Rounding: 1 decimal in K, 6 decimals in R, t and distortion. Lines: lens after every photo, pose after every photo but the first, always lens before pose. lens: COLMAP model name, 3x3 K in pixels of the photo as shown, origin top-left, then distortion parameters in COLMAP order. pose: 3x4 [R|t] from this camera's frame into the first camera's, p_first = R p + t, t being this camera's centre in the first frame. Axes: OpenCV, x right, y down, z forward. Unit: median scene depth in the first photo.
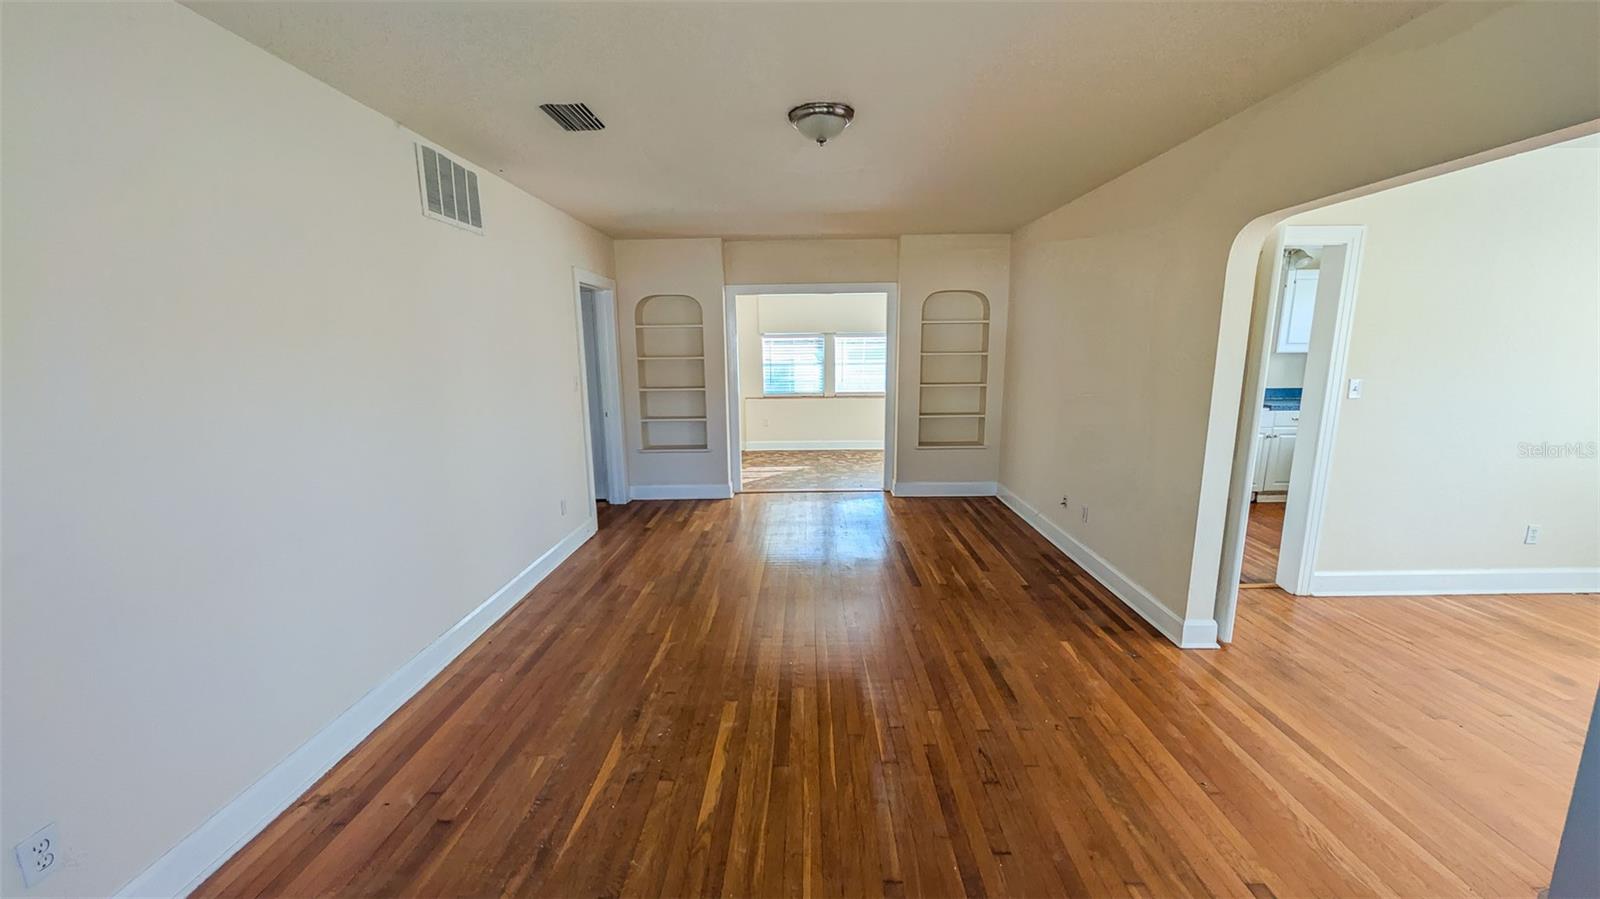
lens RADIAL K [[602.4, 0, 806.5], [0, 602.4, 448.5], [0, 0, 1]] dist [-0.002342, 0.001095]
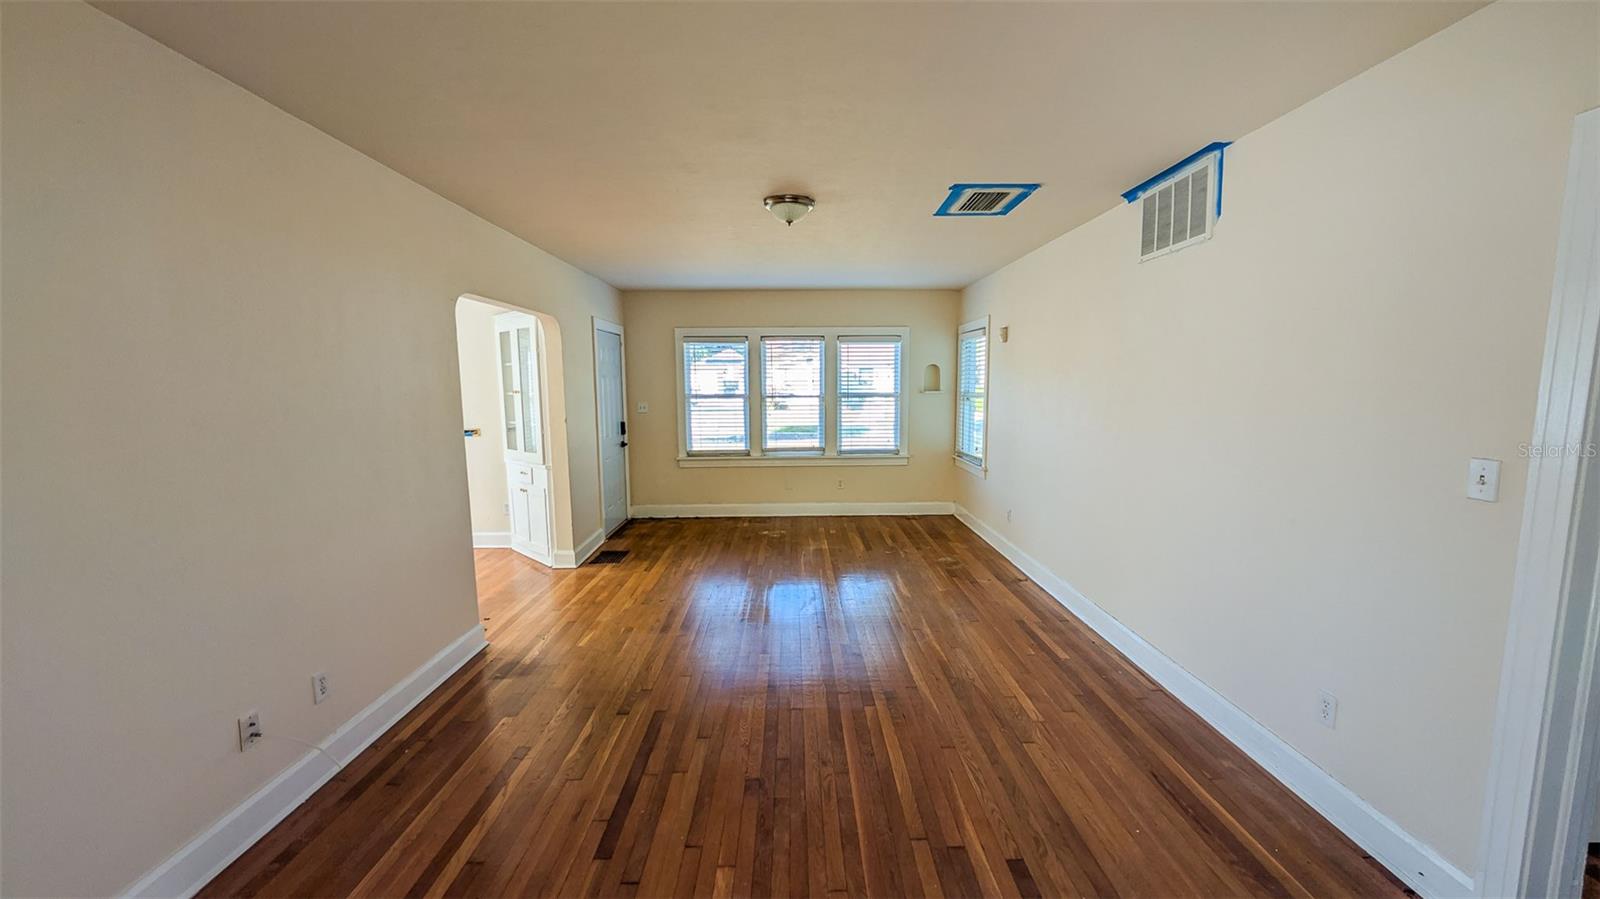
lens RADIAL K [[602.4, 0, 803.8], [0, 602.4, 455.3], [0, 0, 1]] dist [-0.002342, 0.001095]
pose [[-0.999616, 0.017970, -0.021112, 0.025094], [0.011168, 0.957973, 0.286640, -0.329064], [0.025375, 0.286294, -0.957806, 1.924594]]
